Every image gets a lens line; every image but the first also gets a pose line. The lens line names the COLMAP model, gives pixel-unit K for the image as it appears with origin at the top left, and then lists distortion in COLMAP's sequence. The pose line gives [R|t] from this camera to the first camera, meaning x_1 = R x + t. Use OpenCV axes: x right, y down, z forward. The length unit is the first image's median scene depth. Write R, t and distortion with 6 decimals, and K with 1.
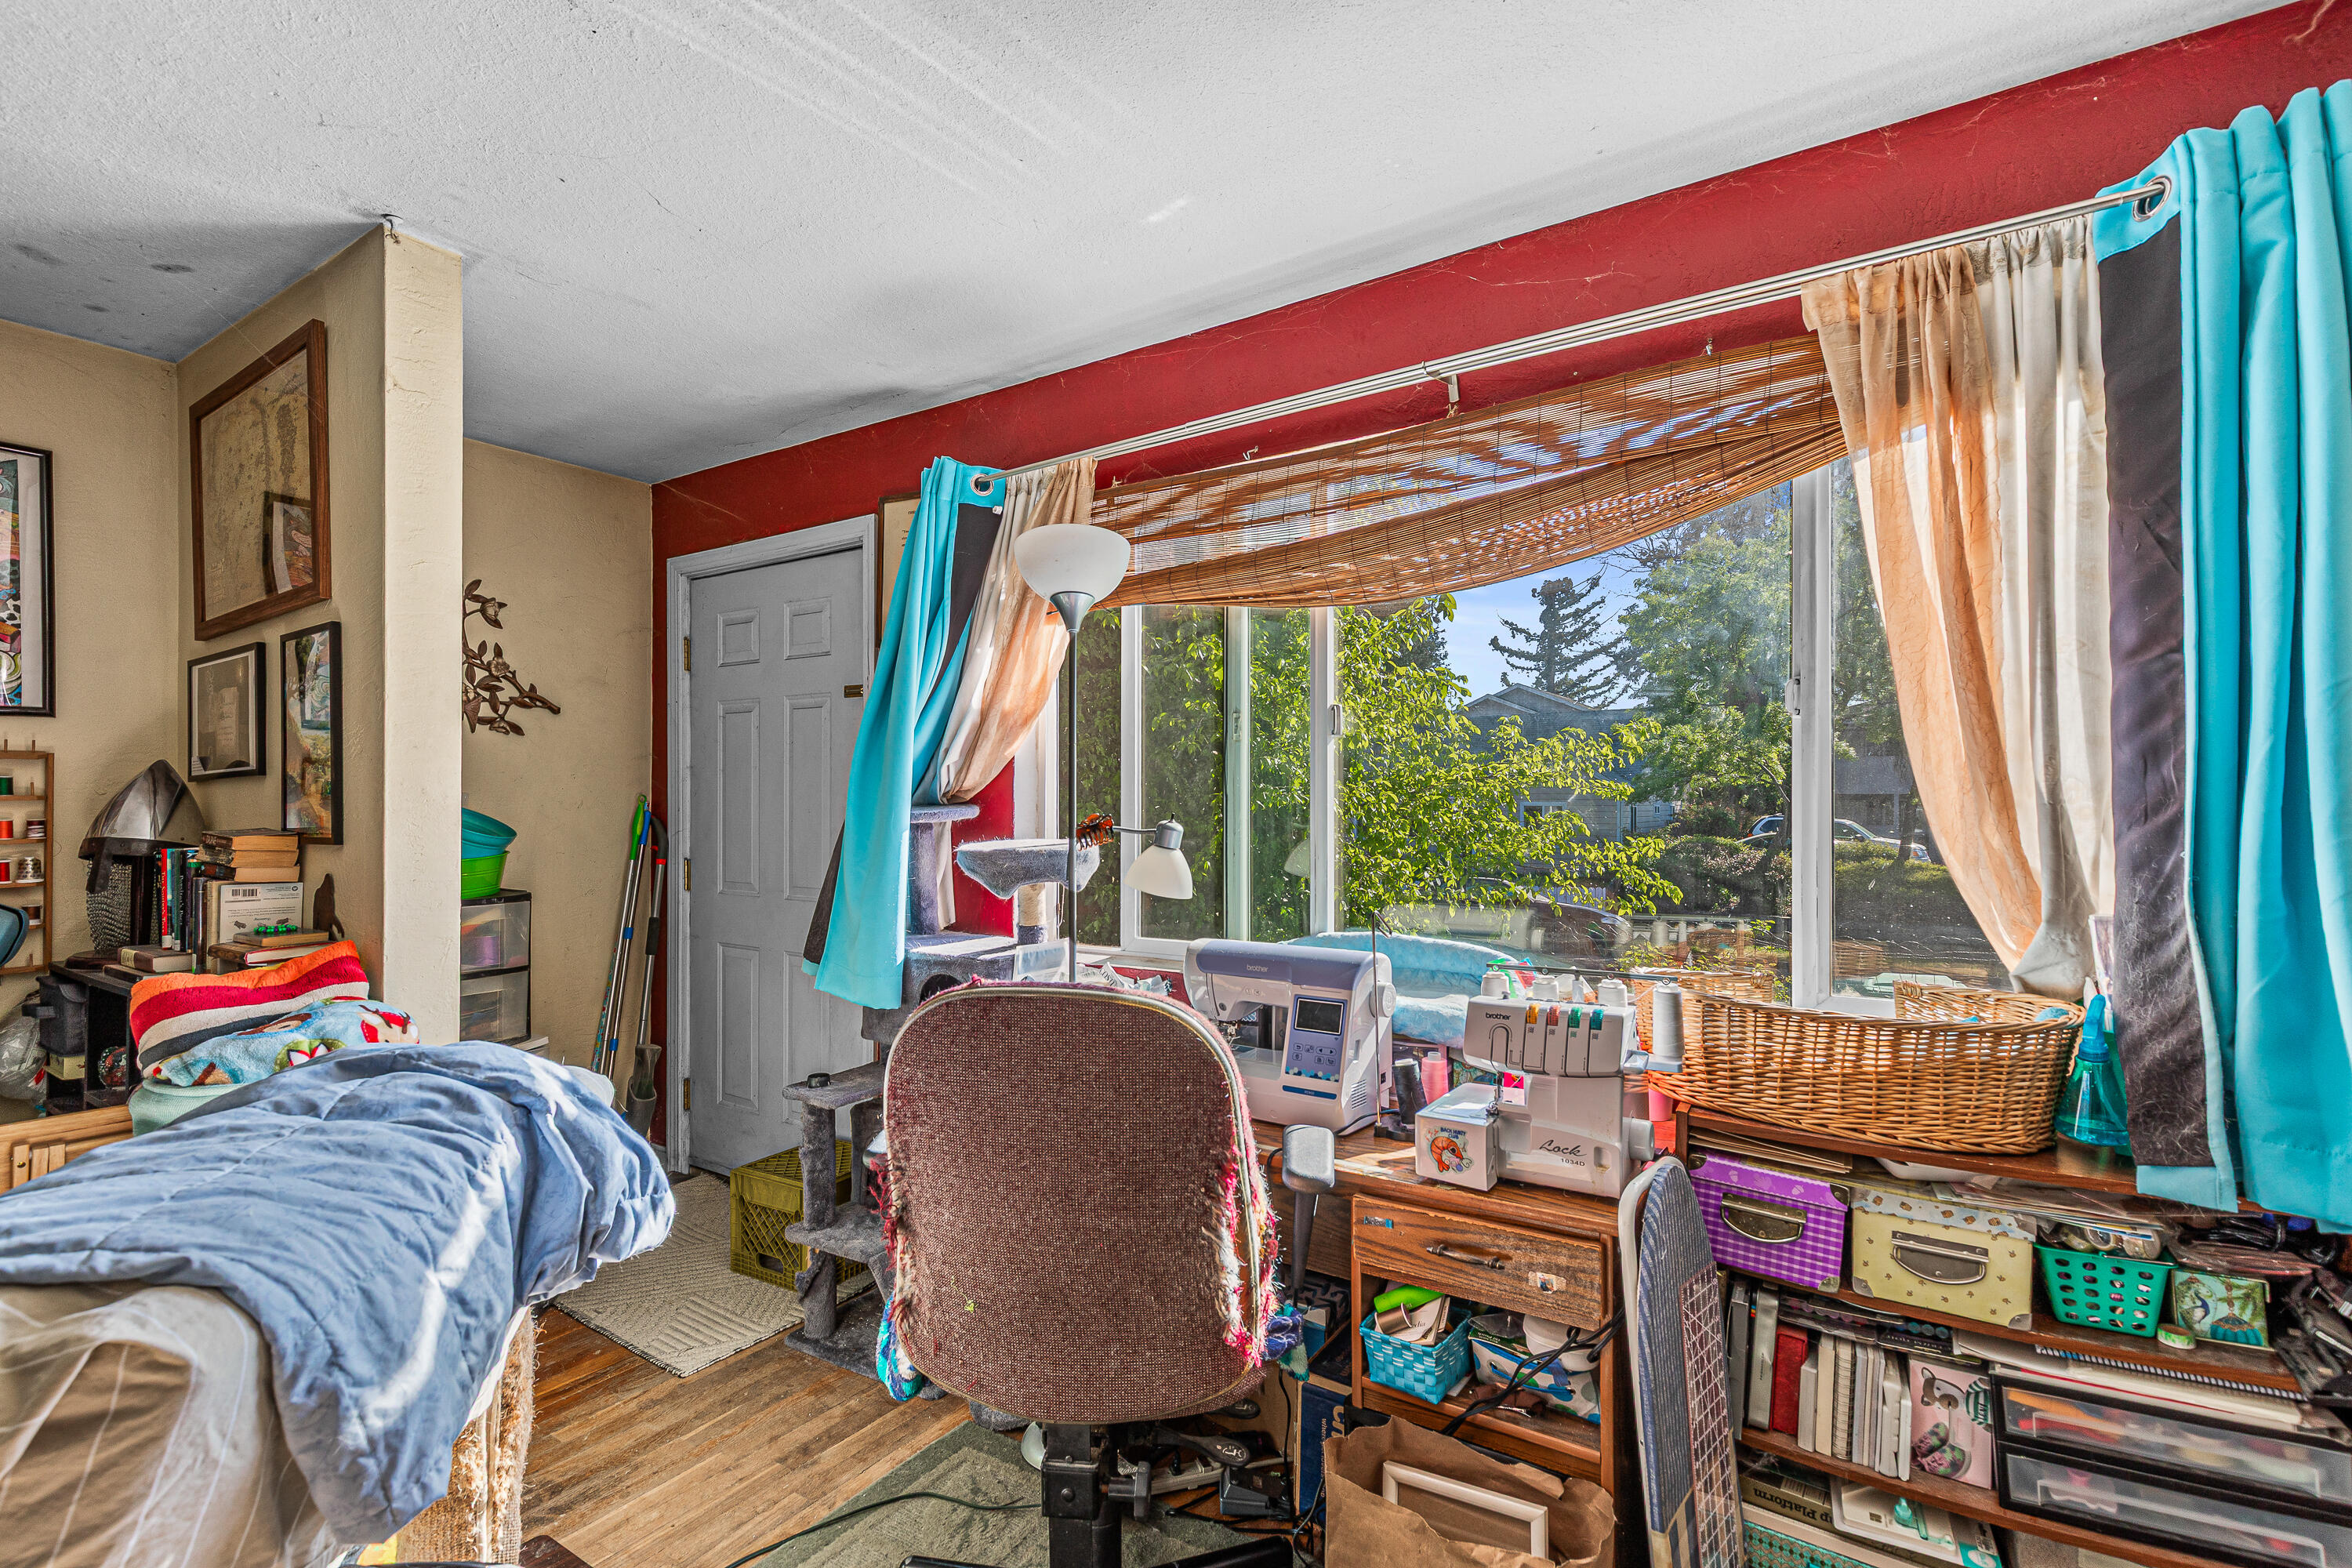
lens RADIAL K [[1071.1, 0, 1184.0], [0, 1071.1, 793.1], [0, 0, 1]] dist [0.011785, -0.002007]
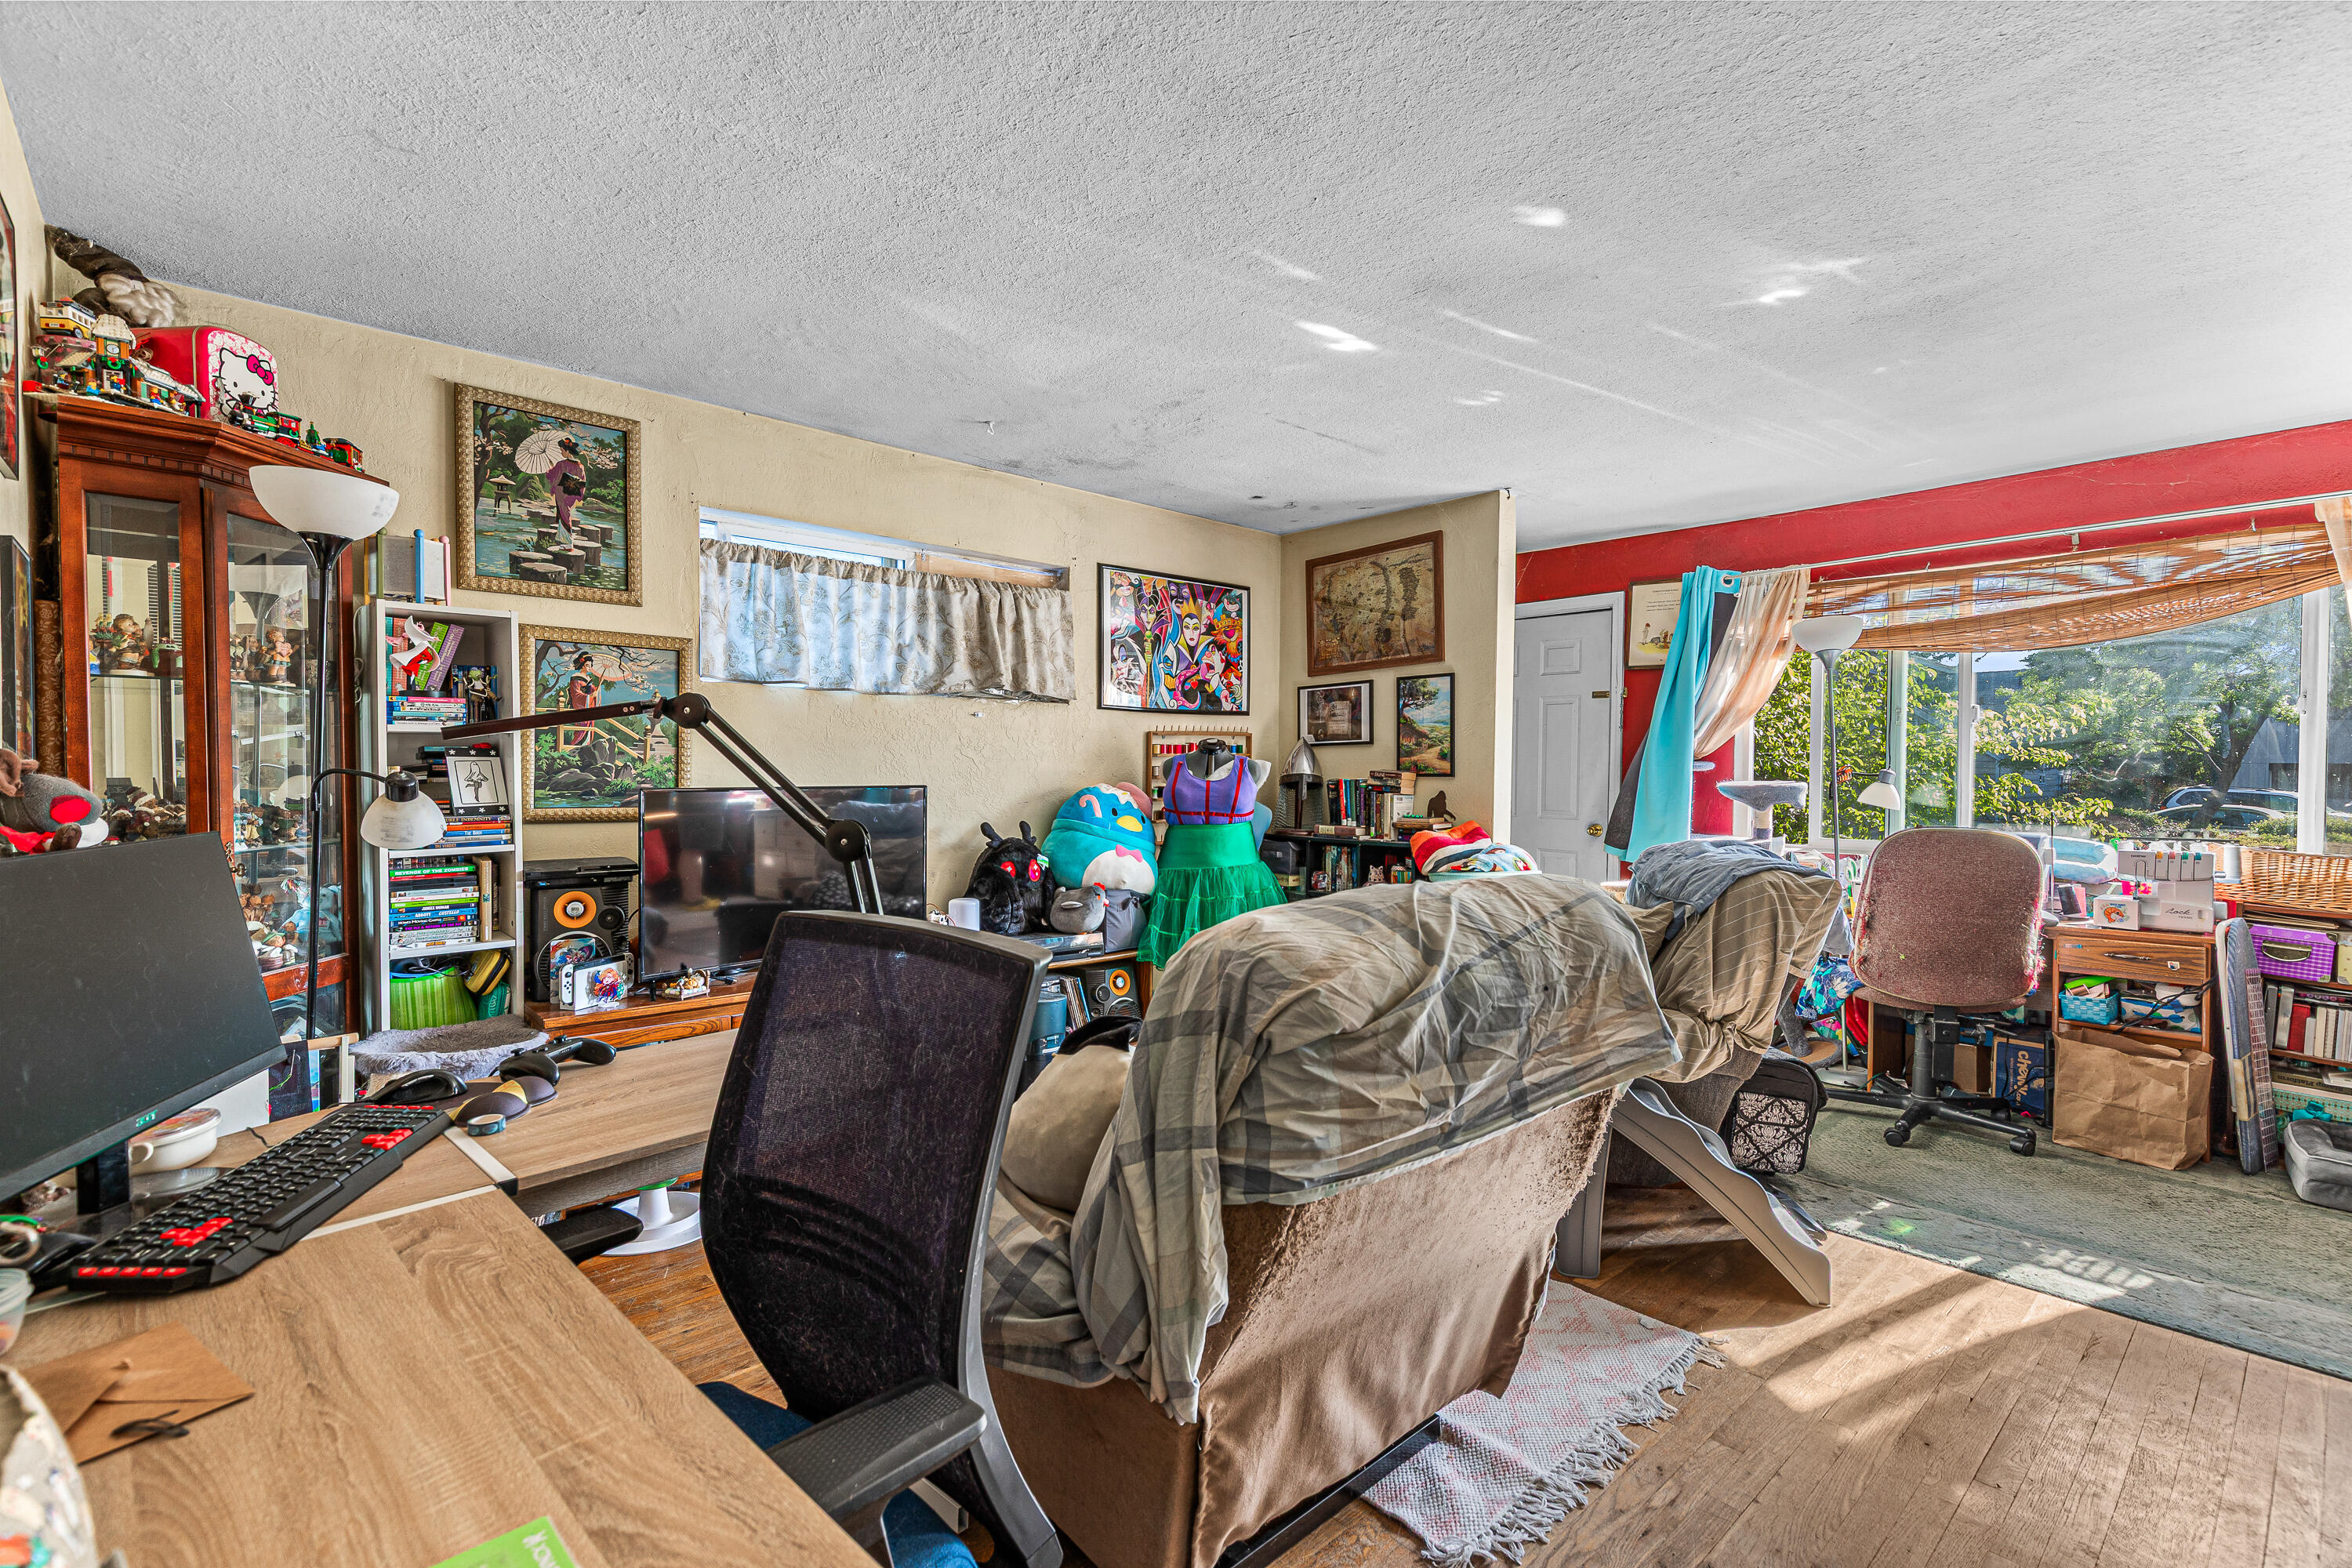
lens RADIAL K [[1071.1, 0, 1174.0], [0, 1071.1, 776.7], [0, 0, 1]] dist [0.011785, -0.002007]
pose [[0.969324, 0.009714, -0.245594, -1.038622], [-0.005487, 0.999825, 0.017892, 0.016142], [0.245725, -0.015996, 0.969208, -1.562410]]
